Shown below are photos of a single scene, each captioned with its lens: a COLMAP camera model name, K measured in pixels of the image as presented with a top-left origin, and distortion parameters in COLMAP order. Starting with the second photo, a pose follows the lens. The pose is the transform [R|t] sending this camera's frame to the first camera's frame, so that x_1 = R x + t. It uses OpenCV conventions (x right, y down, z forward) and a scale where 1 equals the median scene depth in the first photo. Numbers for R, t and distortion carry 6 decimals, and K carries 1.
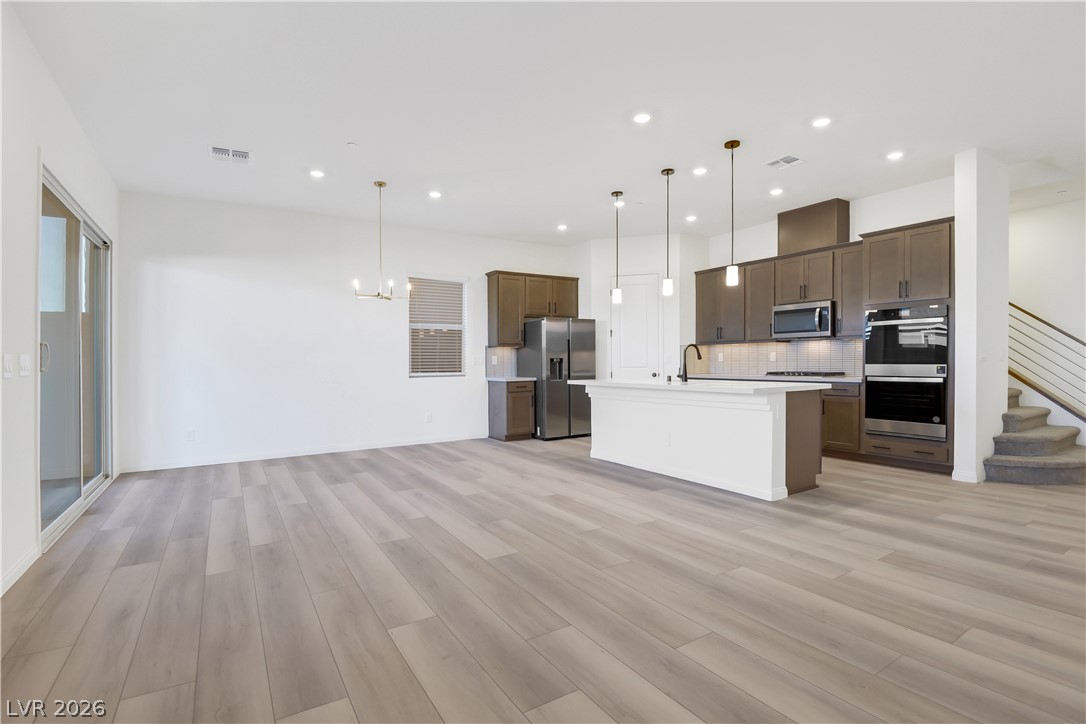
lens RADIAL K [[509.4, 0, 540.7], [0, 509.4, 373.4], [0, 0, 1]] dist [-0.027813, -0.011088]
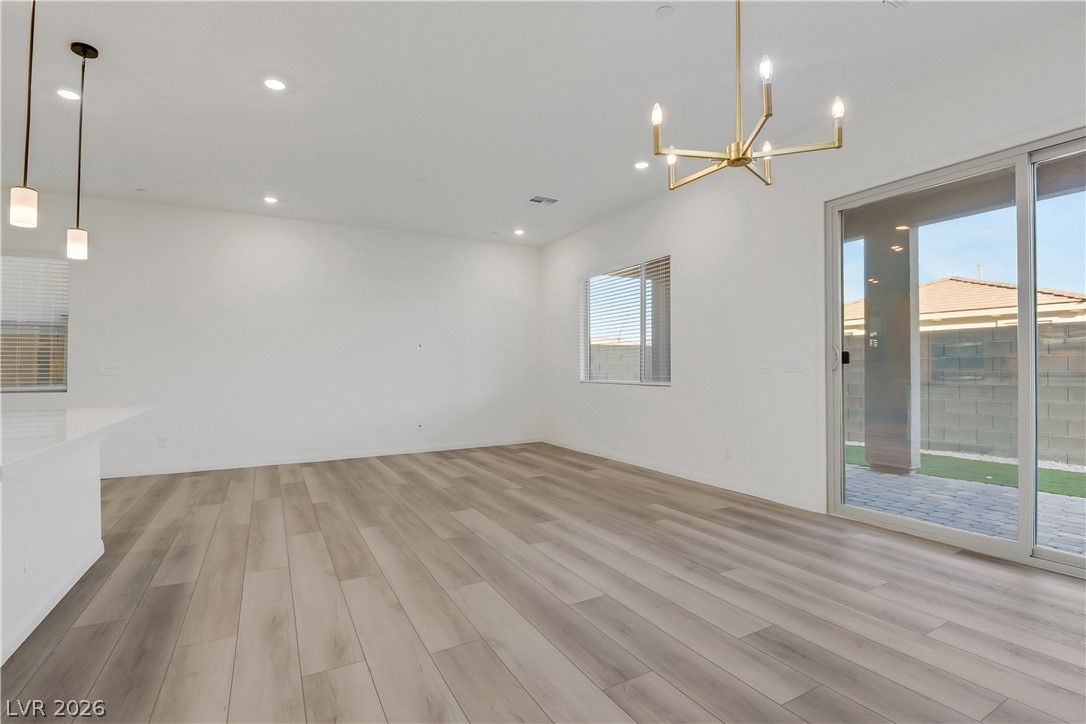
lens RADIAL K [[509.4, 0, 541.4], [0, 509.4, 359.3], [0, 0, 1]] dist [-0.027813, -0.011088]
pose [[-0.997937, 0.022241, 0.060227, -0.221158], [0.022635, 0.999727, 0.005872, -0.031294], [-0.060080, 0.007223, -0.998167, 1.358293]]
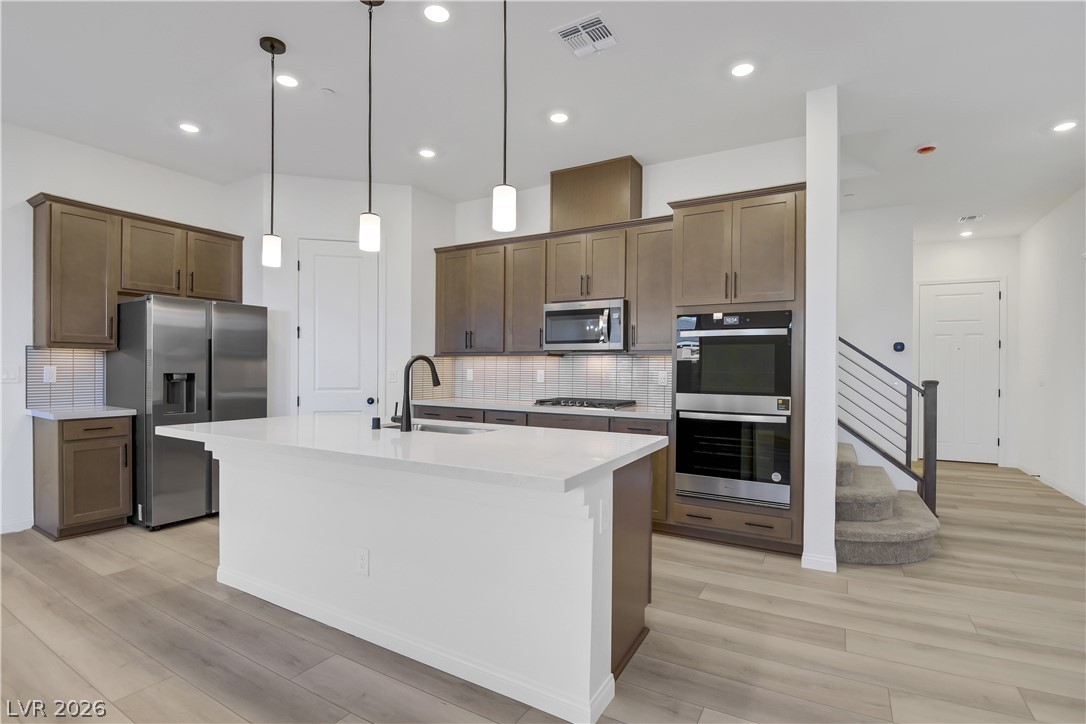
lens RADIAL K [[509.4, 0, 540.5], [0, 509.4, 369.6], [0, 0, 1]] dist [-0.027813, -0.011088]
pose [[0.883060, 0.017743, 0.468924, 0.168064], [-0.007494, 0.999691, -0.023714, -0.033962], [-0.469200, 0.017427, 0.882920, 0.501987]]
